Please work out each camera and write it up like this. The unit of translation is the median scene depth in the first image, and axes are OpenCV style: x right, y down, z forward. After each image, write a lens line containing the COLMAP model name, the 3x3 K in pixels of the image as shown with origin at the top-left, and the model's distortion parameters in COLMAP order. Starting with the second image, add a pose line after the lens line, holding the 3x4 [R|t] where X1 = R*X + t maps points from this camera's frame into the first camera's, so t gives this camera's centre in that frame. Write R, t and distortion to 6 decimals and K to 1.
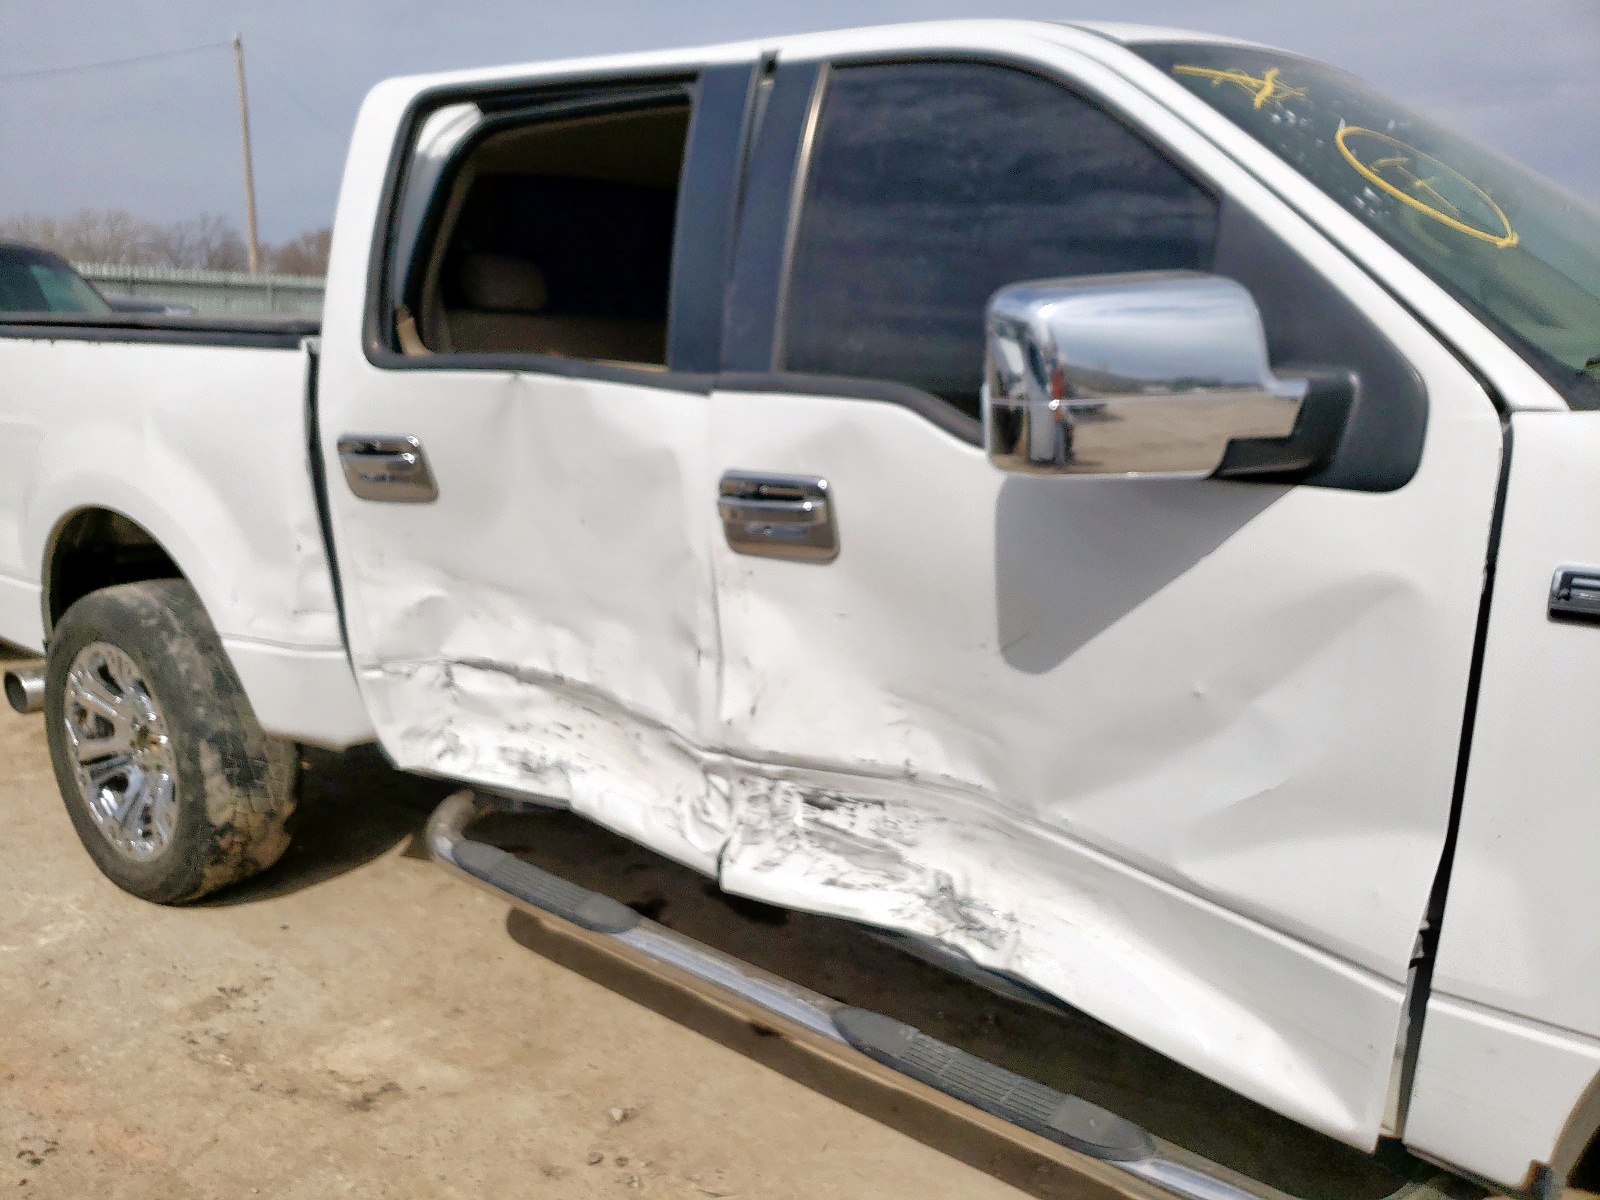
lens RADIAL K [[1226.2, 0, 800.0], [0, 1226.2, 600.0], [0, 0, 1]] dist [0.030103, 0.000234]
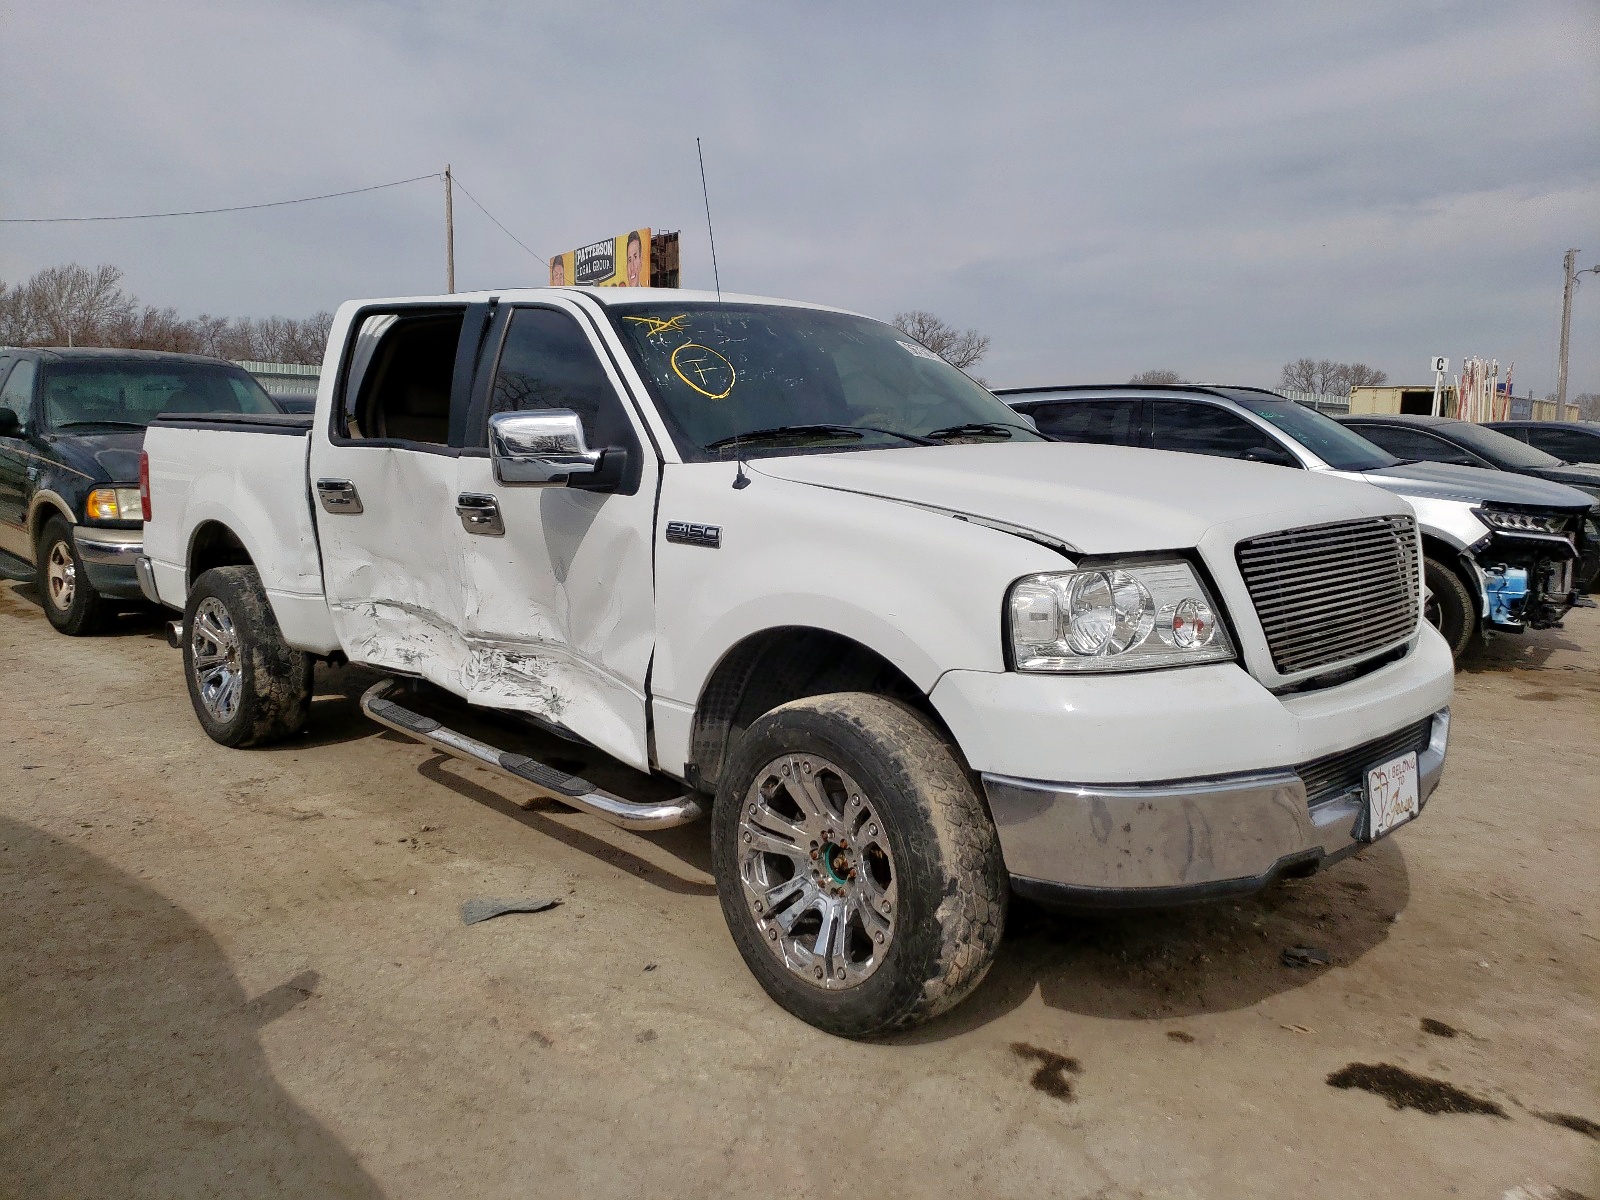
lens RADIAL K [[1223.4, 0, 800.0], [0, 1223.4, 600.0], [0, 0, 1]] dist [0.064116, -0.000897]
pose [[0.988991, 0.023737, -0.146059, 0.665872], [-0.033911, 0.997138, -0.067568, 0.161682], [0.144037, 0.071778, 0.986966, -0.797620]]
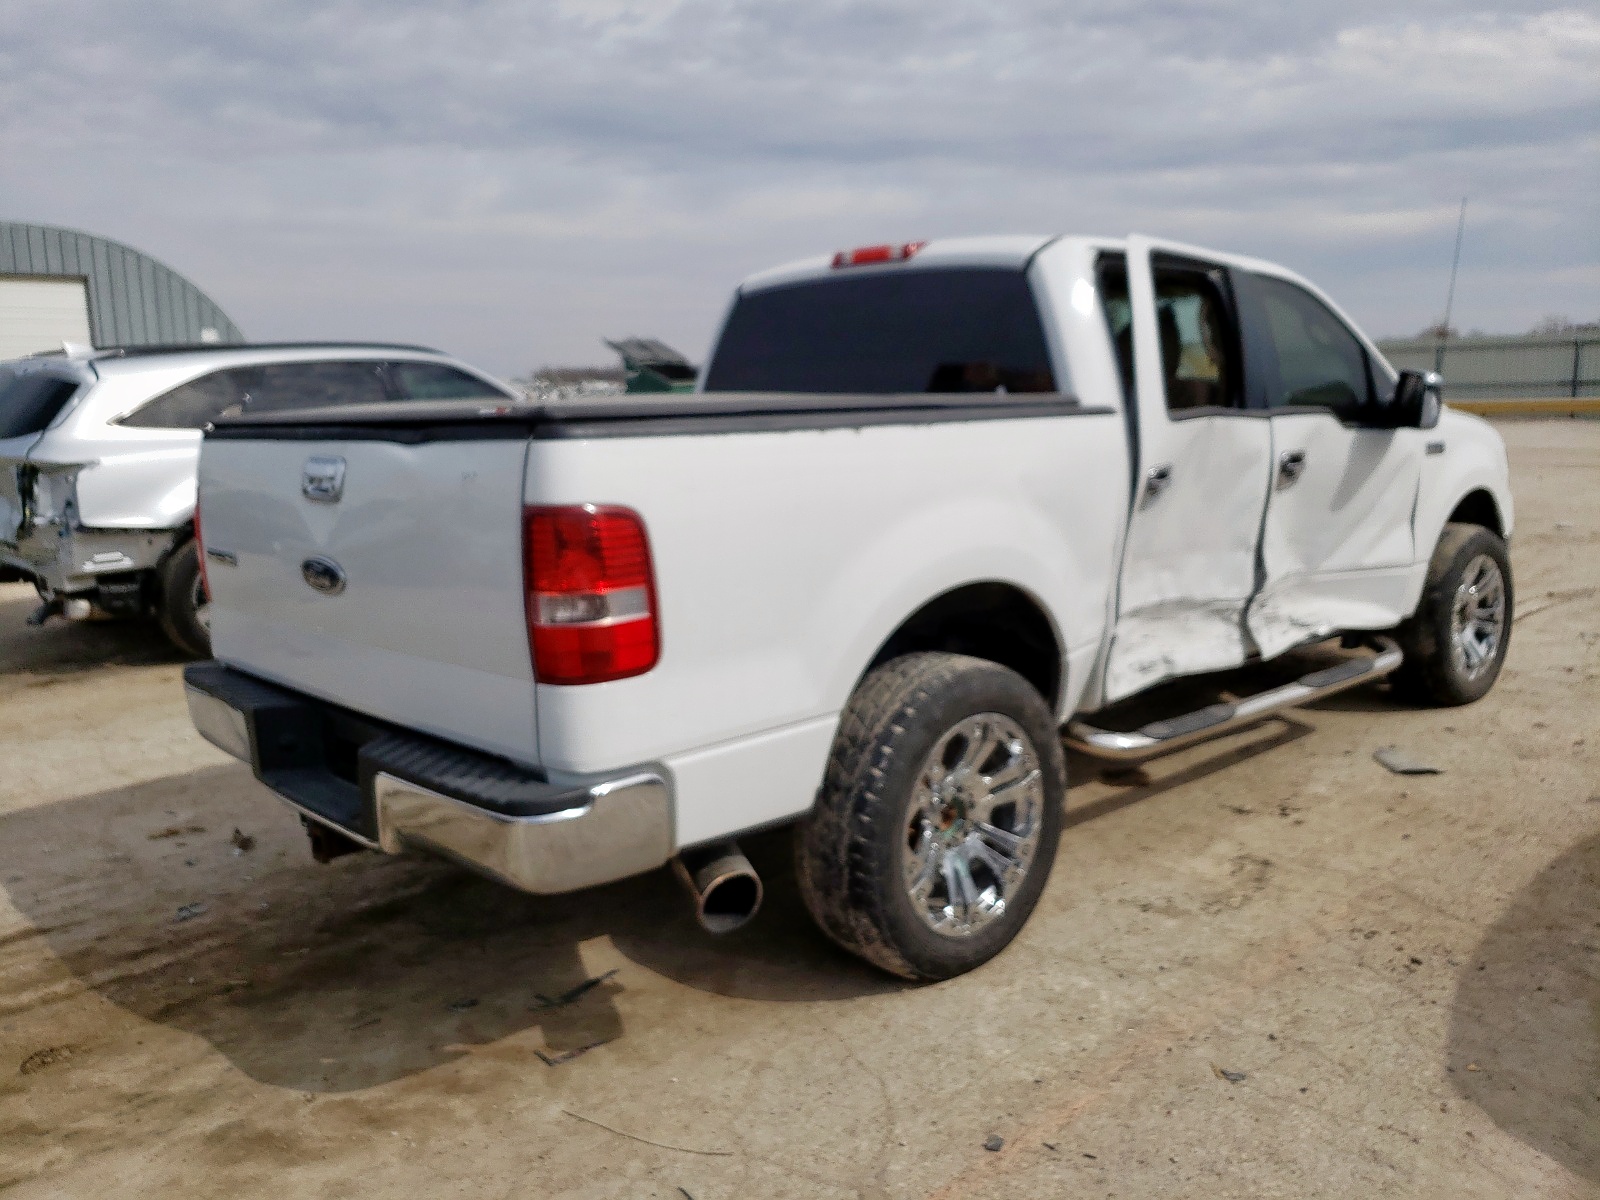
lens RADIAL K [[1223.4, 0, 800.0], [0, 1223.4, 600.0], [0, 0, 1]] dist [0.064116, -0.000897]
pose [[0.171039, -0.183464, 0.968033, -1.893497], [0.225649, 0.963690, 0.142771, -0.287692], [-0.959077, 0.194016, 0.206227, 1.126951]]
